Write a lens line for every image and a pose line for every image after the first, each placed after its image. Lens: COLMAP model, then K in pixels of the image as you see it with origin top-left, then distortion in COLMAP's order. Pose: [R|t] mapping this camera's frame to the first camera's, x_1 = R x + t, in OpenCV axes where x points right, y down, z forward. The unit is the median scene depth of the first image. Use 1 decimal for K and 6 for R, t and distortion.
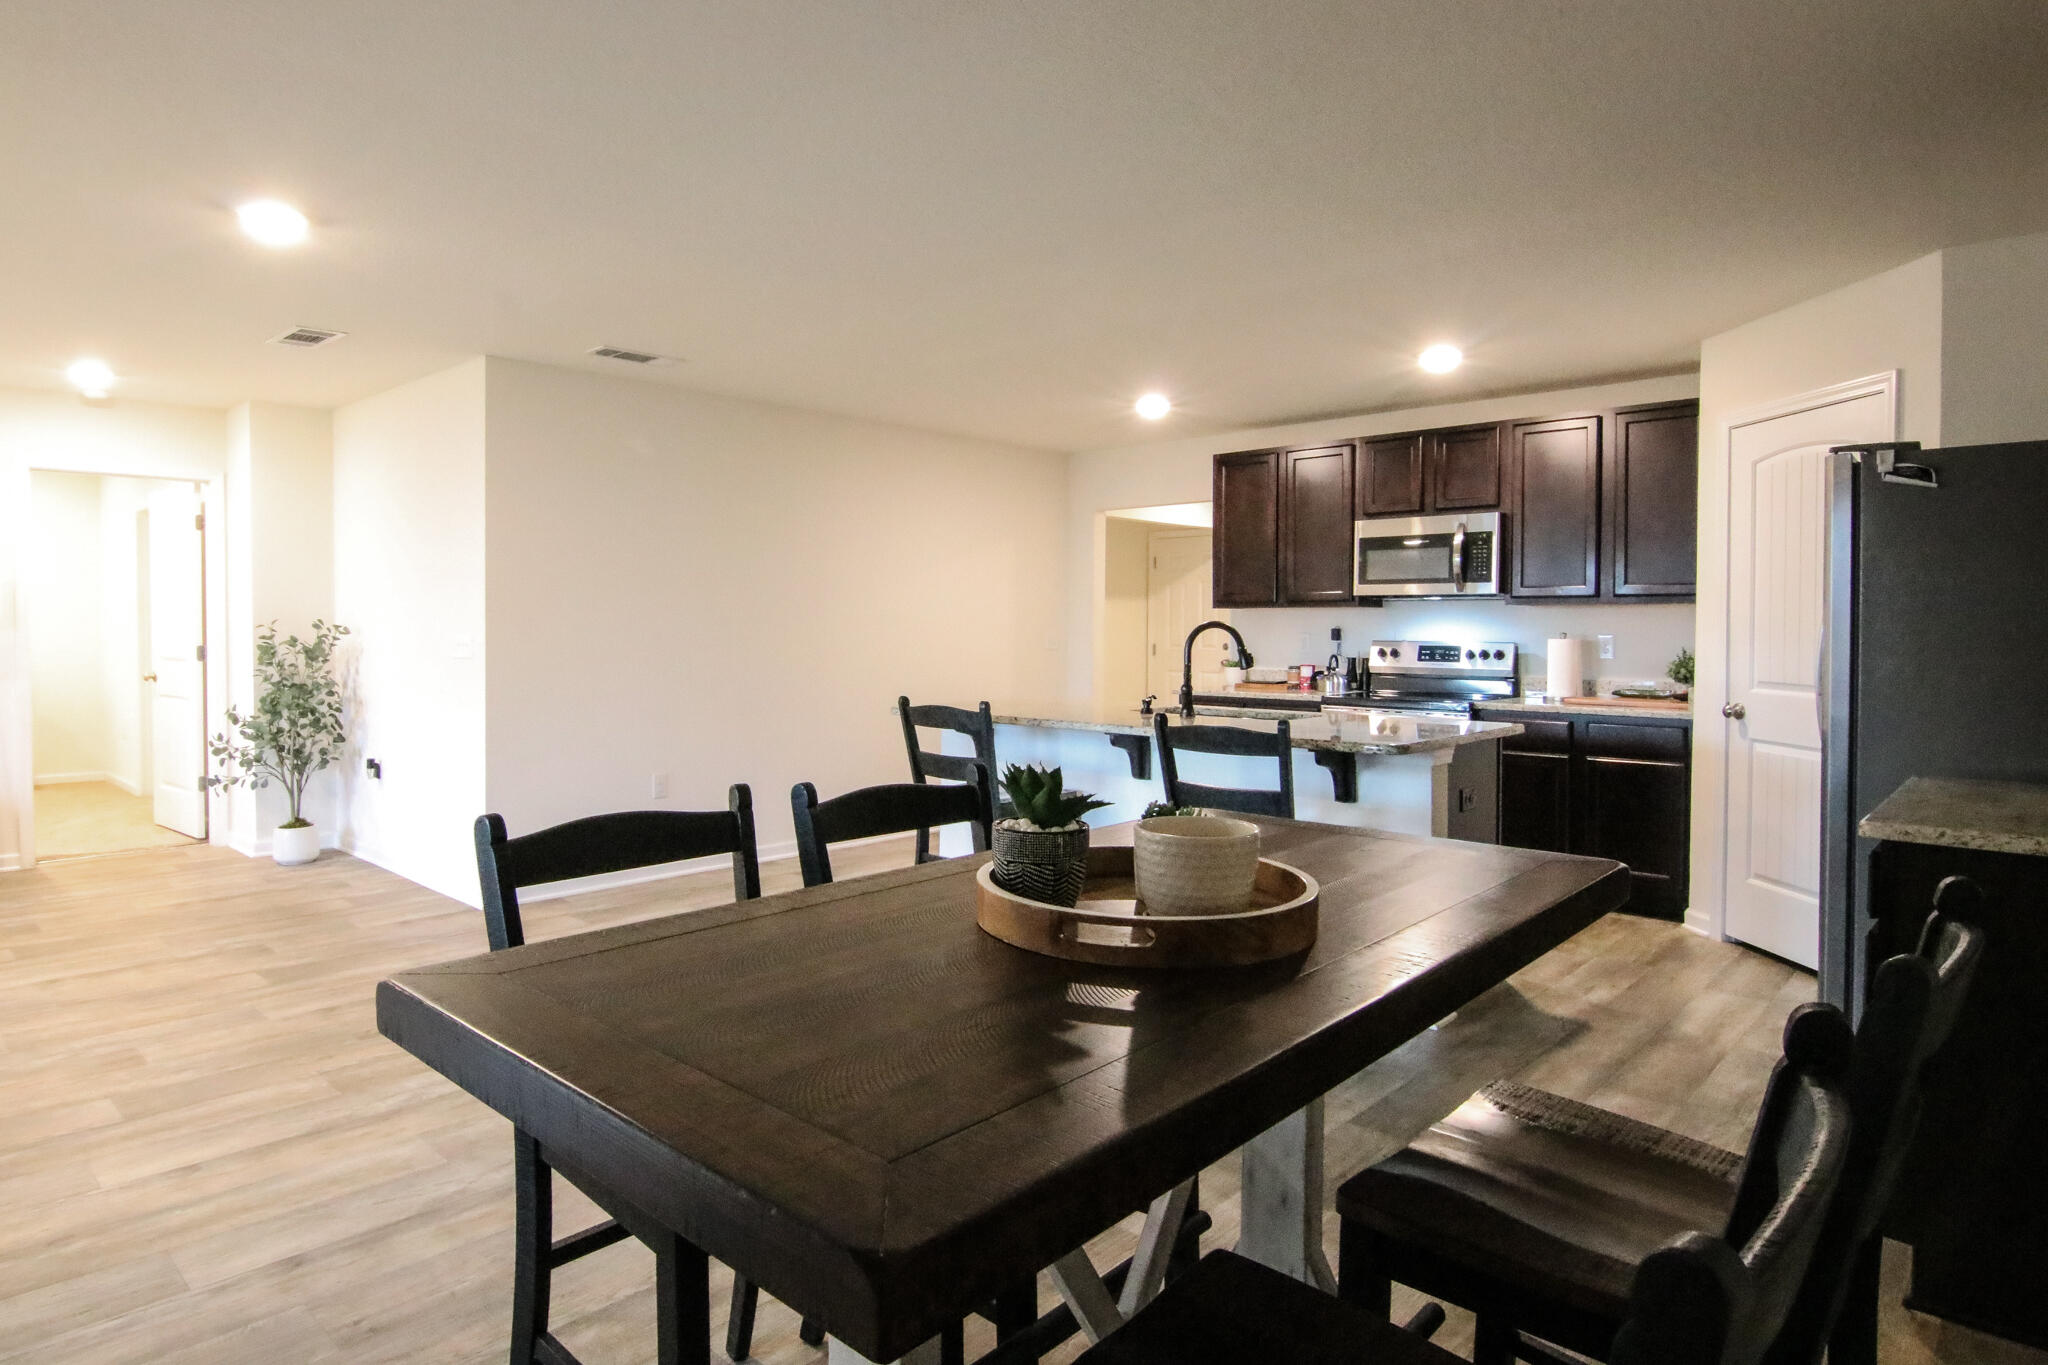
lens RADIAL K [[1150.5, 0, 947.8], [0, 1150.5, 649.7], [0, 0, 1]] dist [-0.022809, -0.007079]
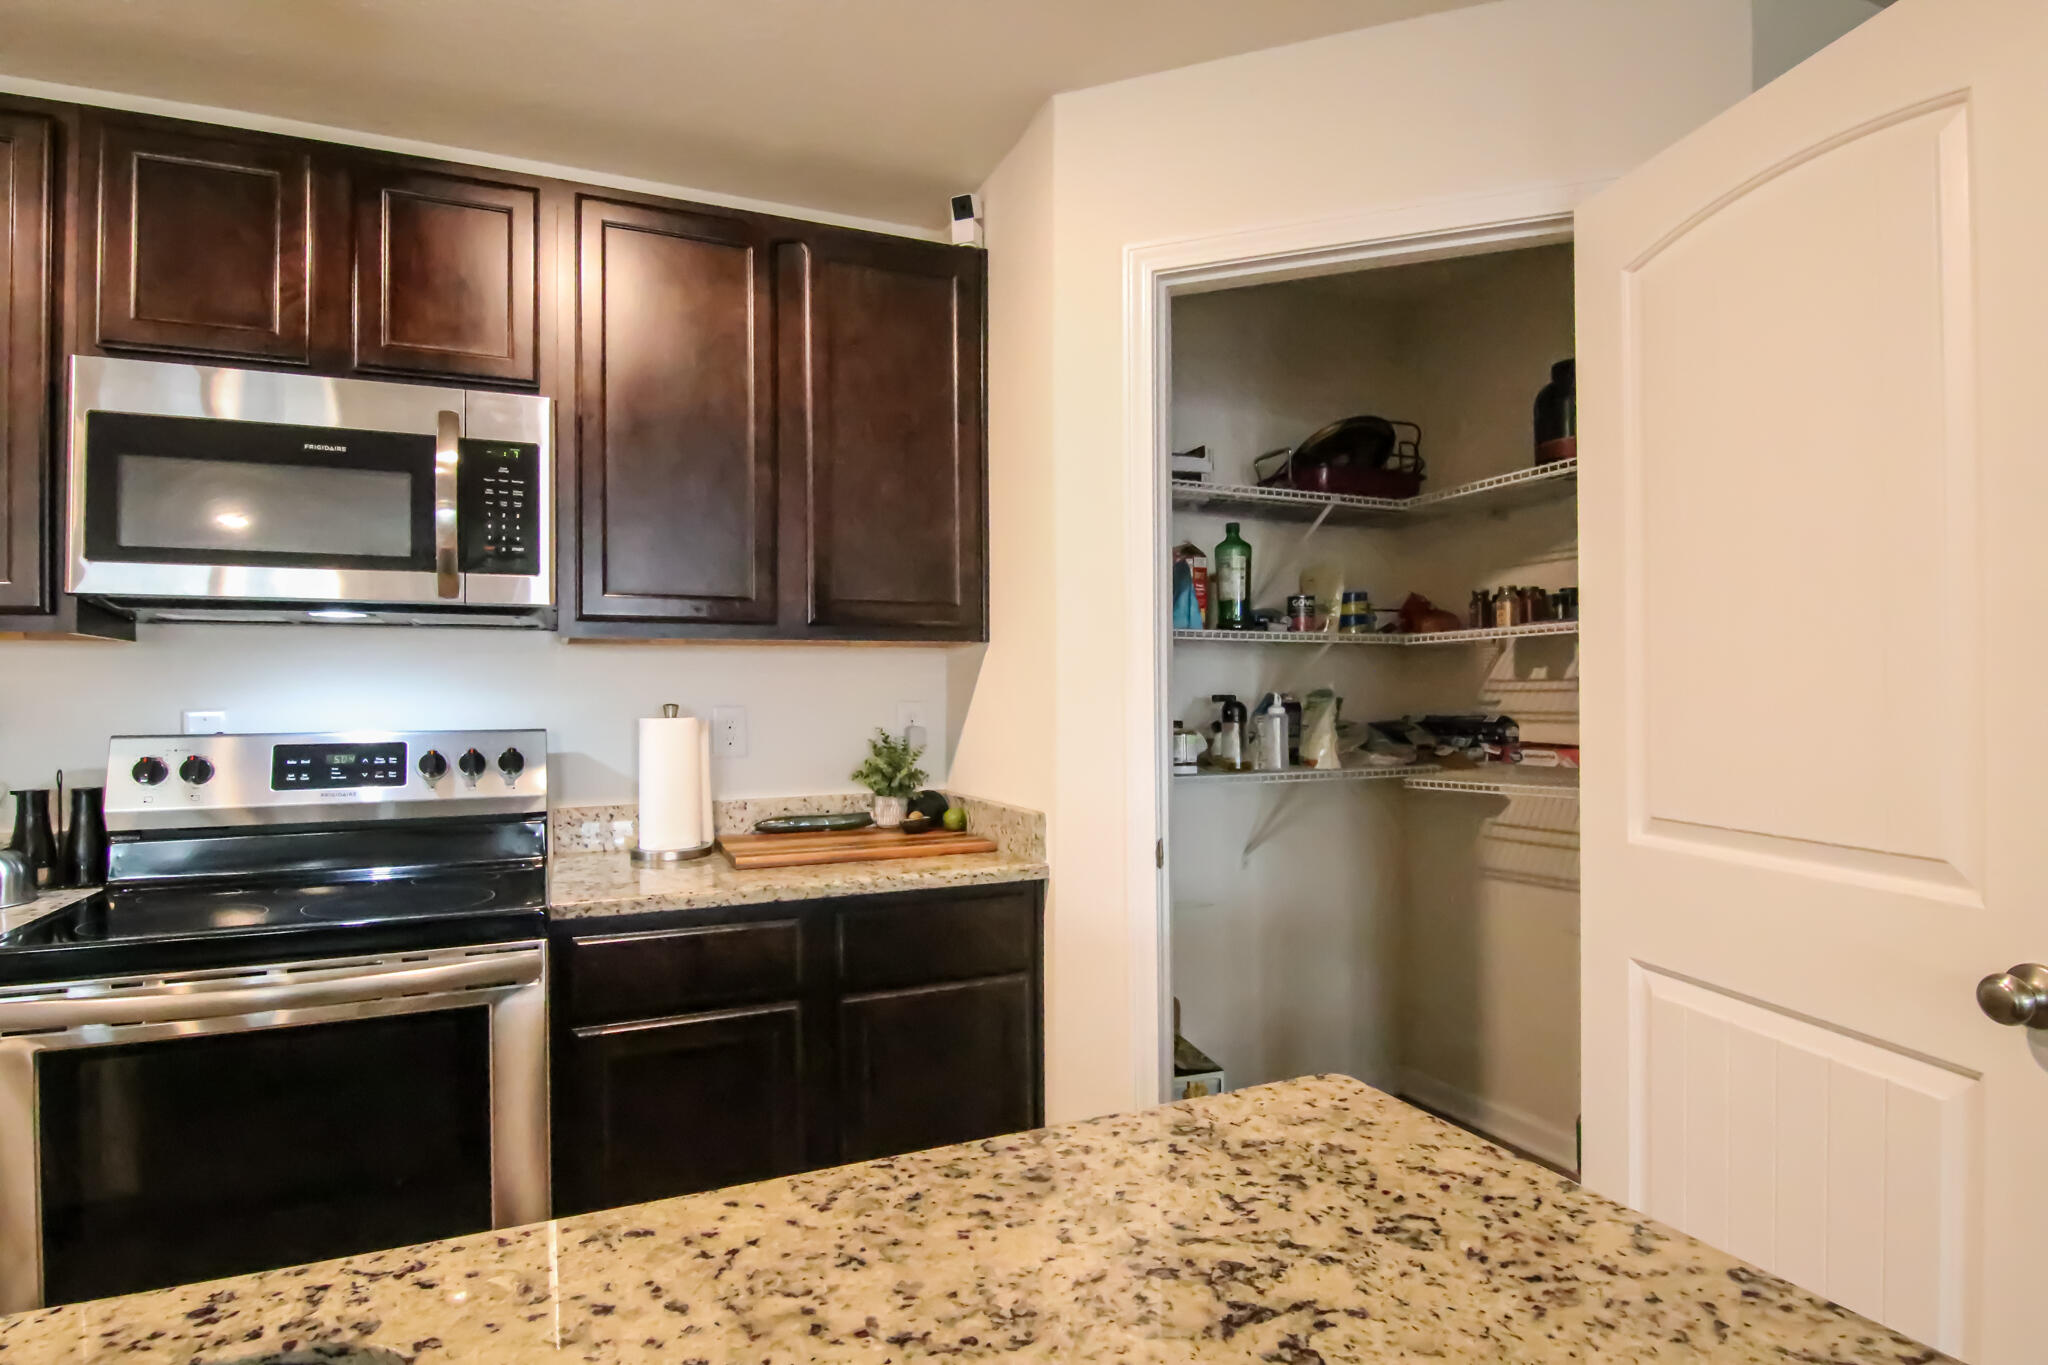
lens RADIAL K [[1088.1, 0, 1017.5], [0, 1088.1, 676.0], [0, 0, 1]] dist [-0.016107, -0.000889]
pose [[0.342941, 0.011790, 0.939283, 0.184304], [0.026086, 0.999416, -0.022069, -0.012695], [-0.938995, 0.032071, 0.342434, 0.714690]]
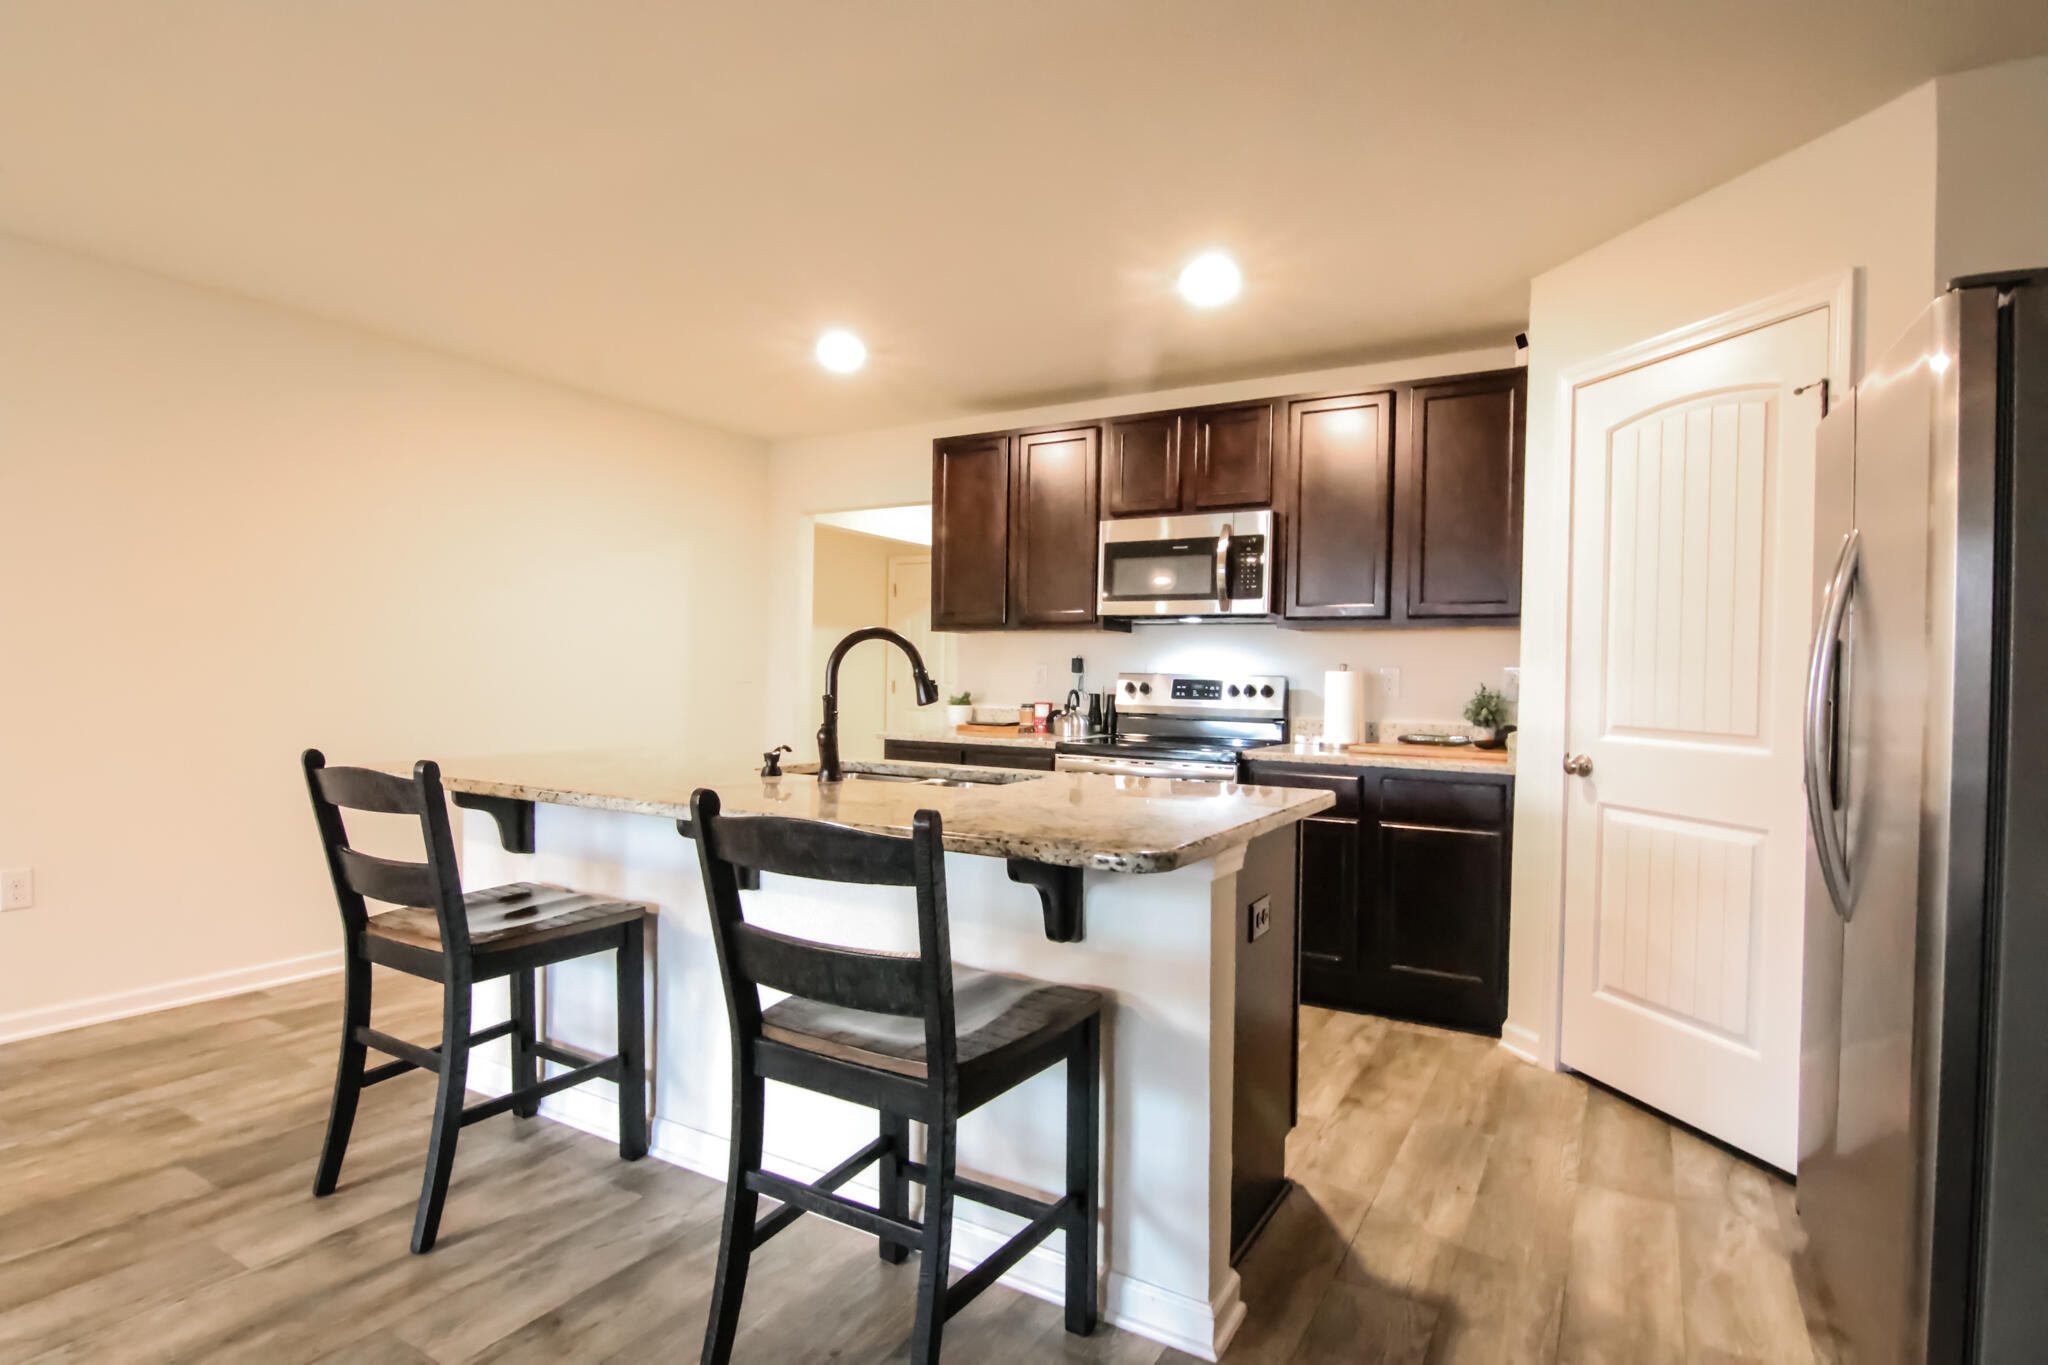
lens RADIAL K [[1088.1, 0, 1020.8], [0, 1088.1, 685.5], [0, 0, 1]] dist [-0.016107, -0.000889]
pose [[0.966416, 0.010960, 0.256749, 0.118989], [-0.009596, 0.999932, -0.006565, 0.007469], [-0.256803, 0.003881, 0.966456, 0.309757]]
